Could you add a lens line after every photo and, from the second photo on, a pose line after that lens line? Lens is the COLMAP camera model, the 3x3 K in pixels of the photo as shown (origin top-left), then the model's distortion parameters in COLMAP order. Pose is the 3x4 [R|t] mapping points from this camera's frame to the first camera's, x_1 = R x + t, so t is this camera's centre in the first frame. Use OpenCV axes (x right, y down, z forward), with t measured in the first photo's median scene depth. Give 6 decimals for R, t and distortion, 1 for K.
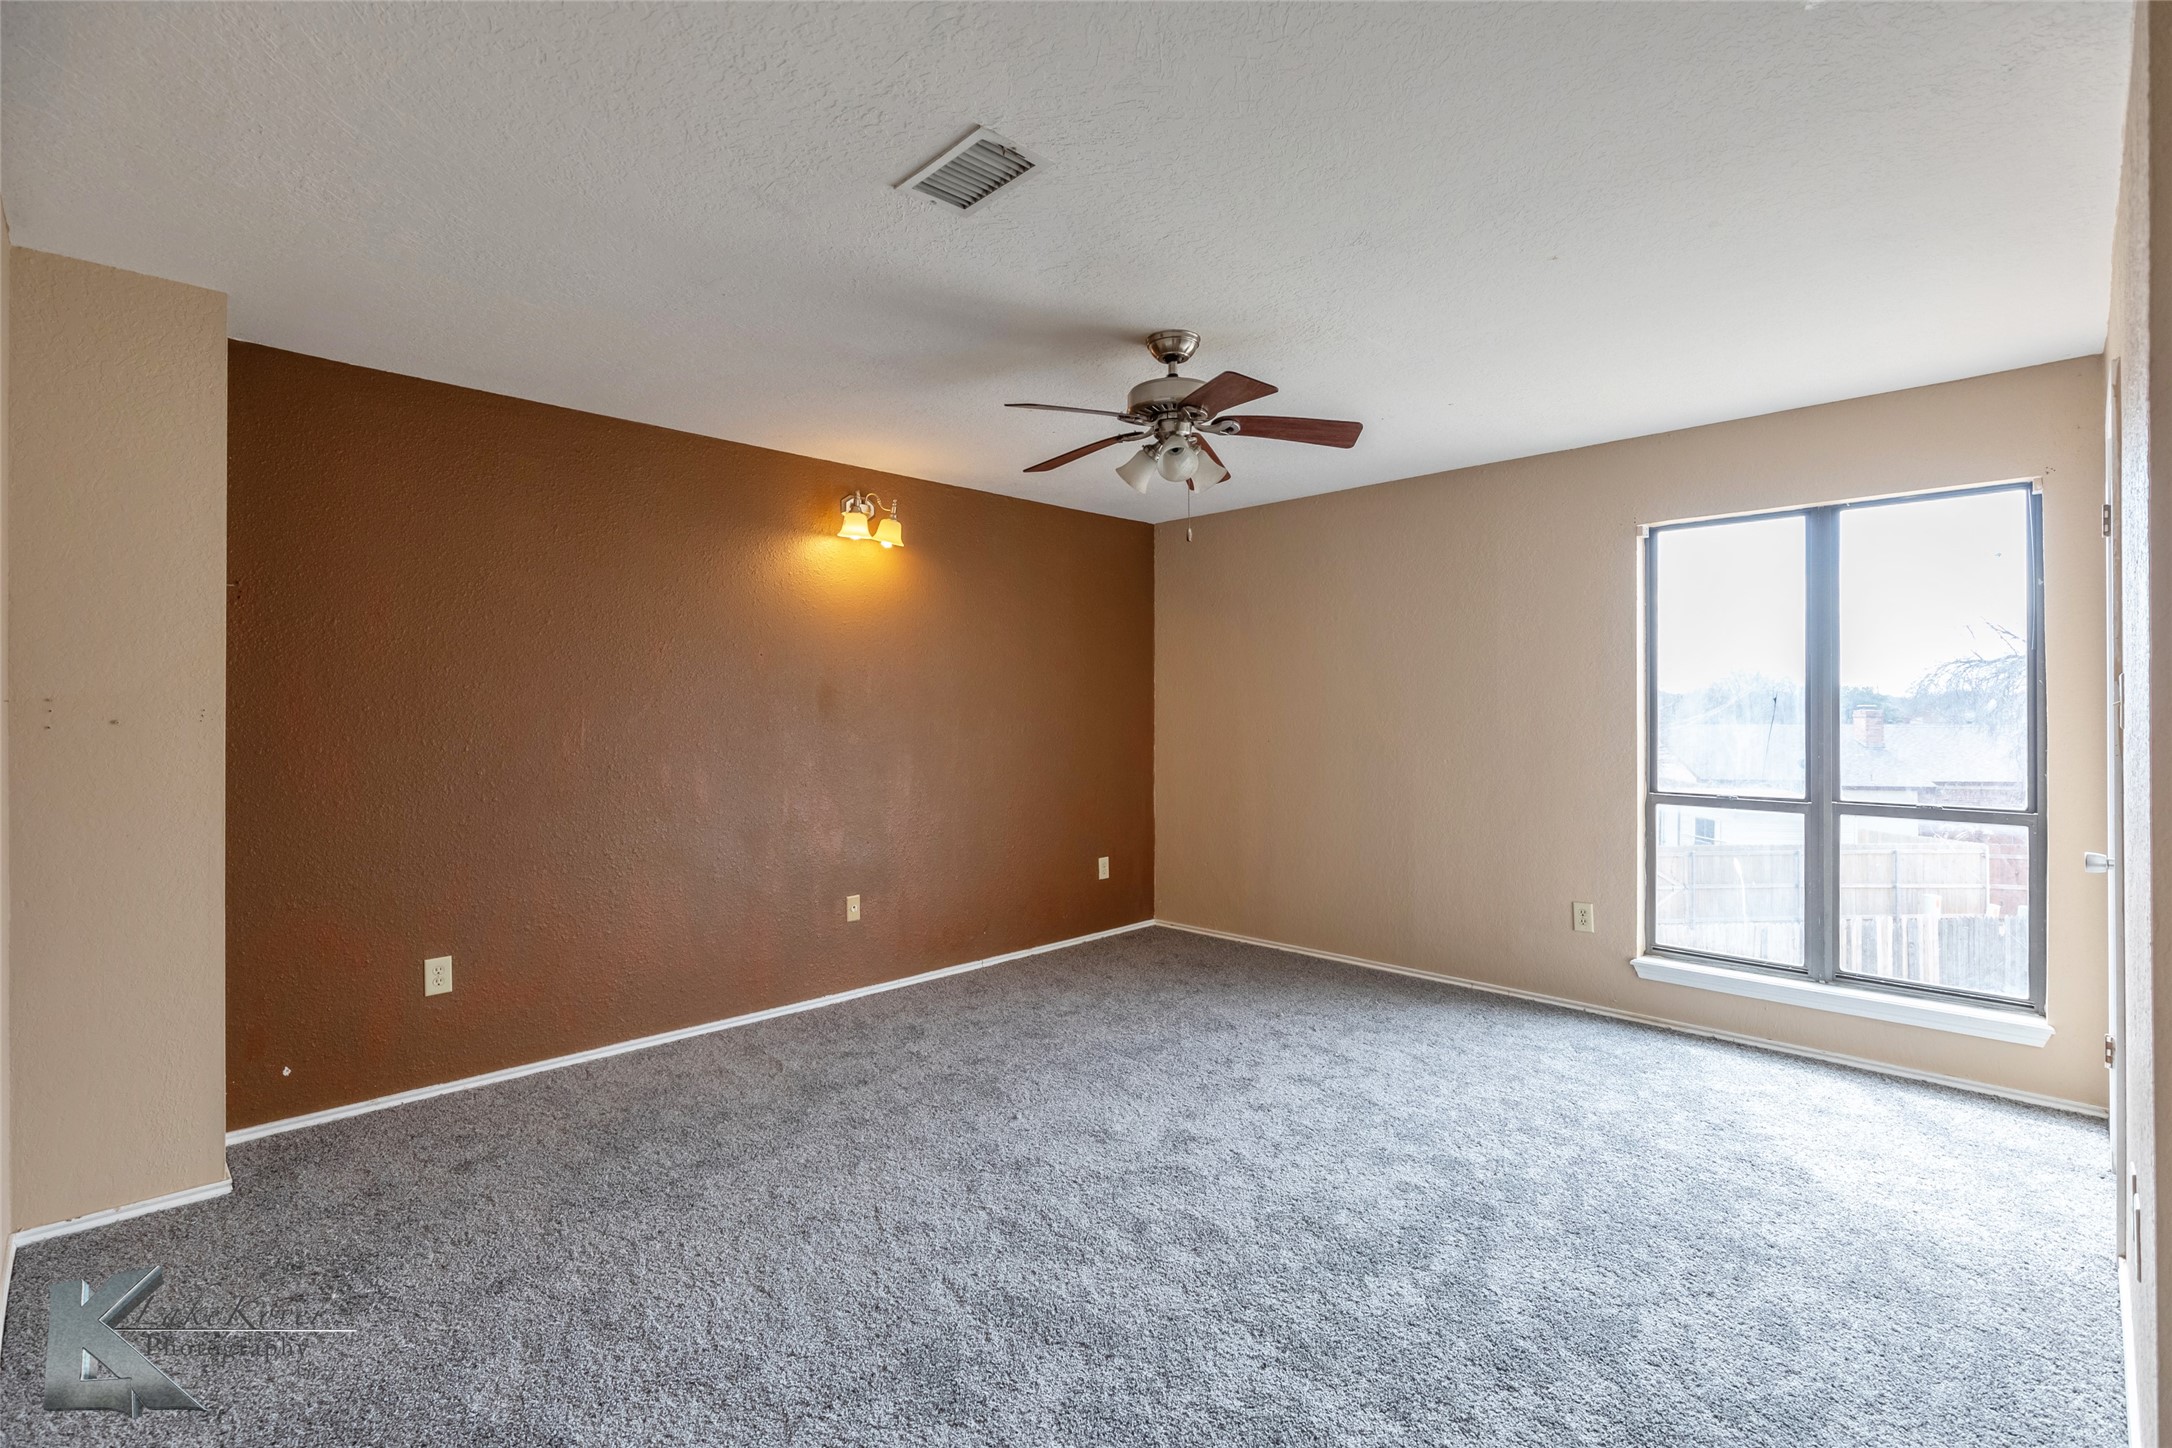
lens RADIAL K [[975.7, 0, 1077.8], [0, 975.7, 714.4], [0, 0, 1]] dist [0.001052, 0.000134]
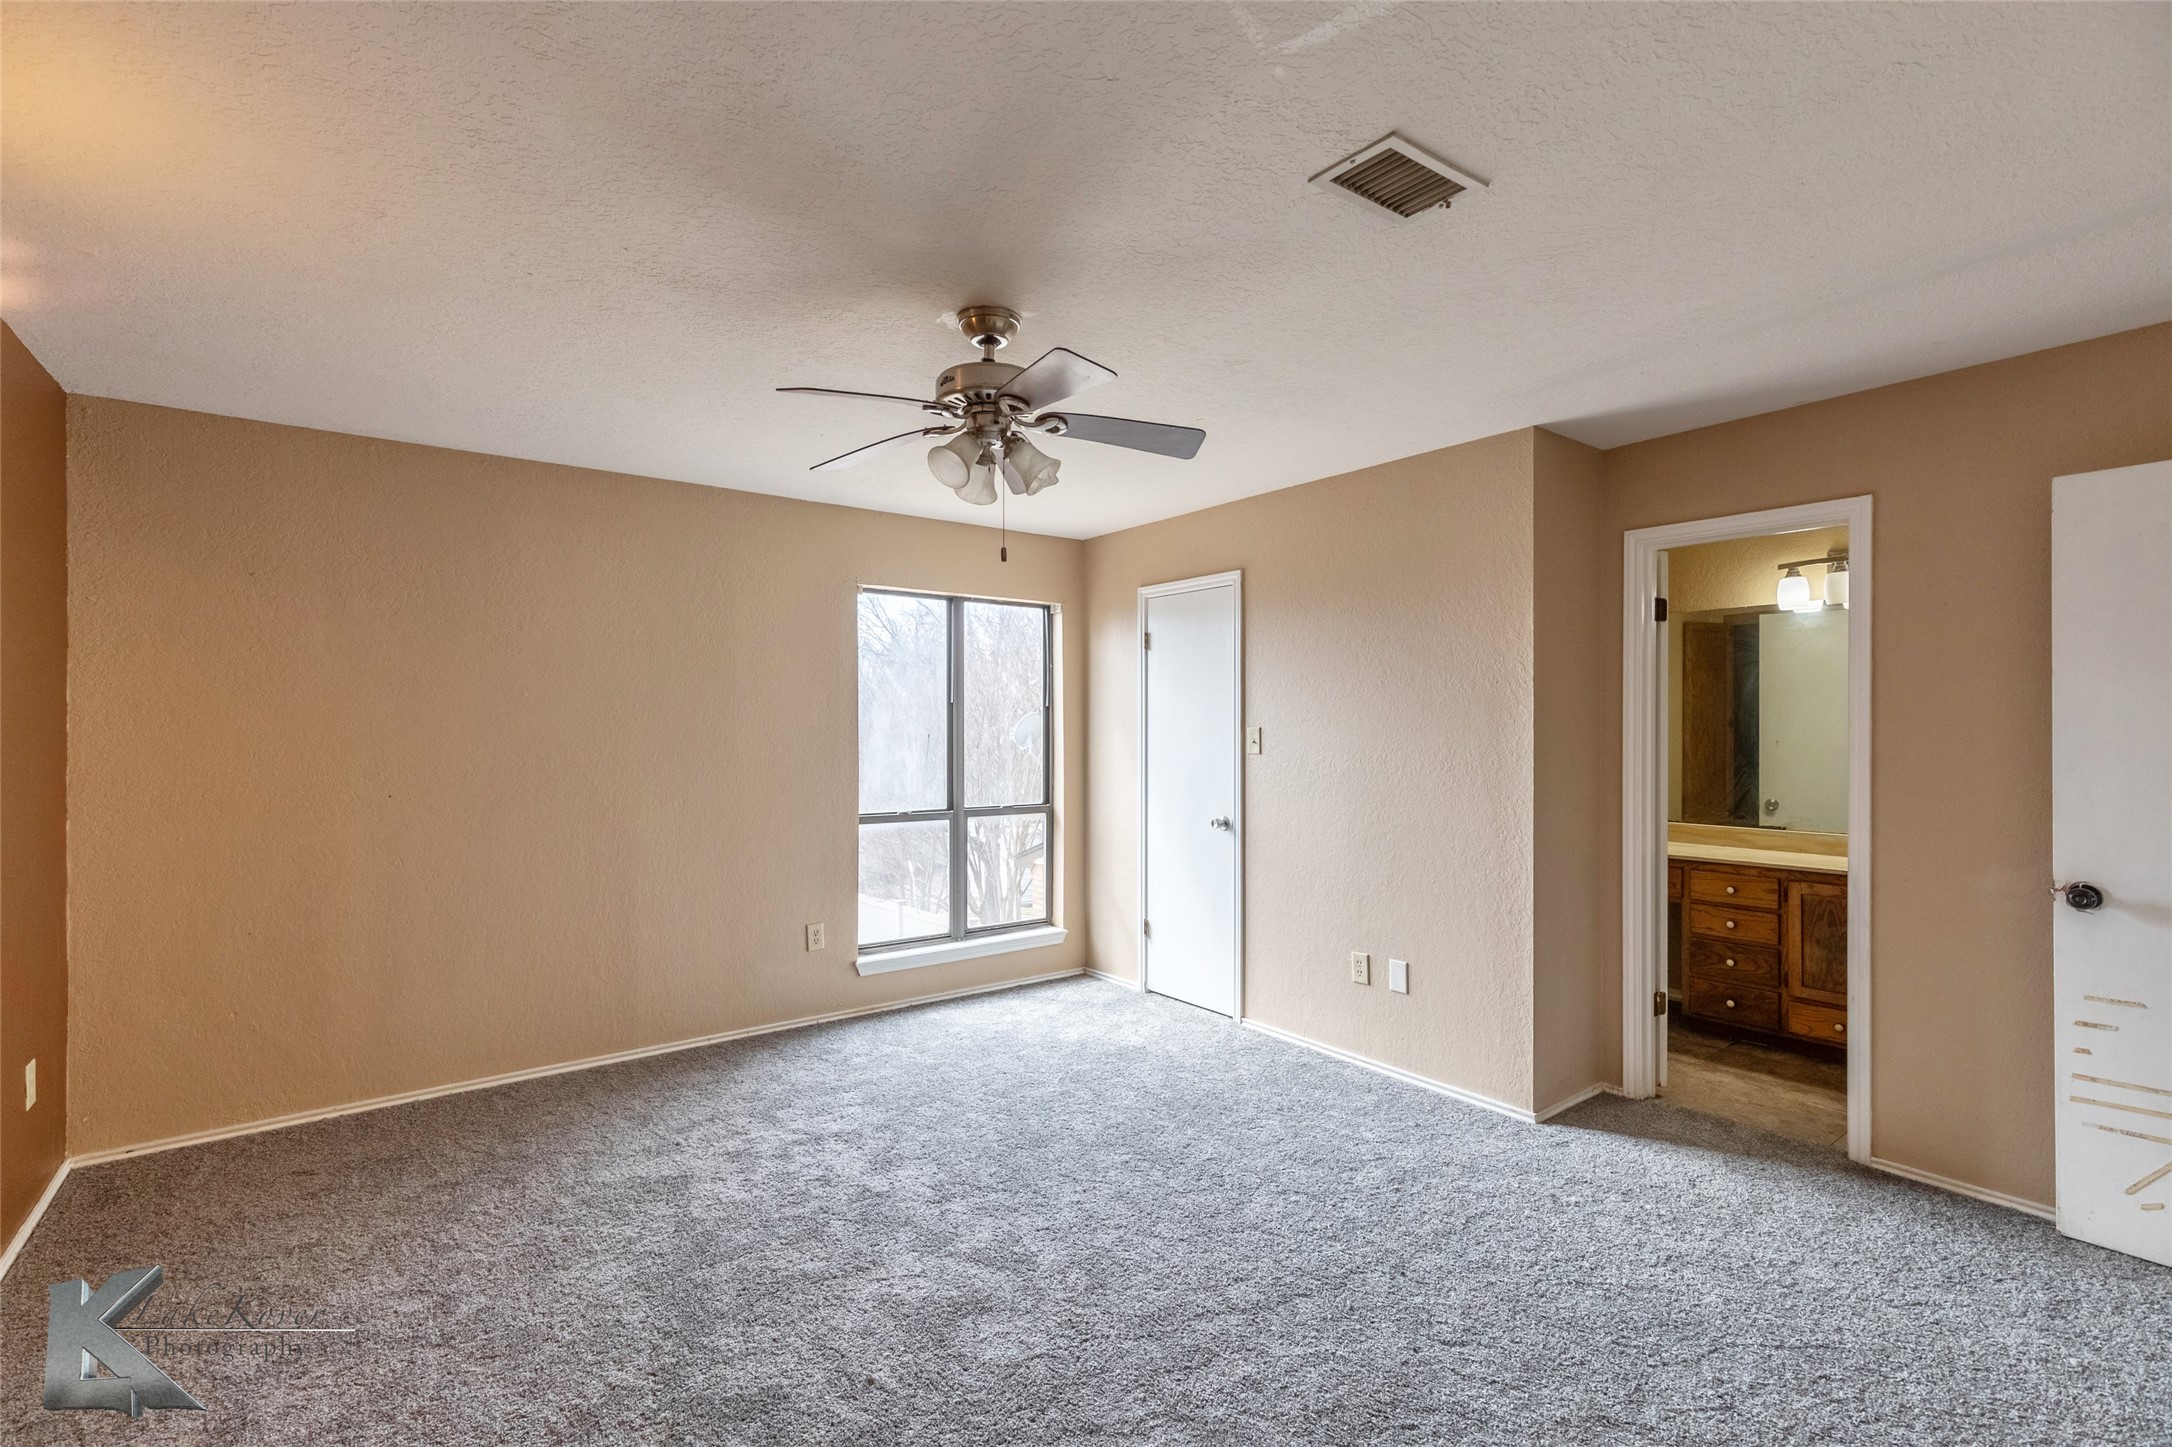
lens RADIAL K [[975.7, 0, 1076.5], [0, 975.7, 727.6], [0, 0, 1]] dist [0.001052, 0.000134]
pose [[0.135991, 0.004215, 0.990701, -0.584223], [0.006257, 0.999967, -0.005113, -0.018709], [-0.990690, 0.006894, 0.135961, 0.645103]]
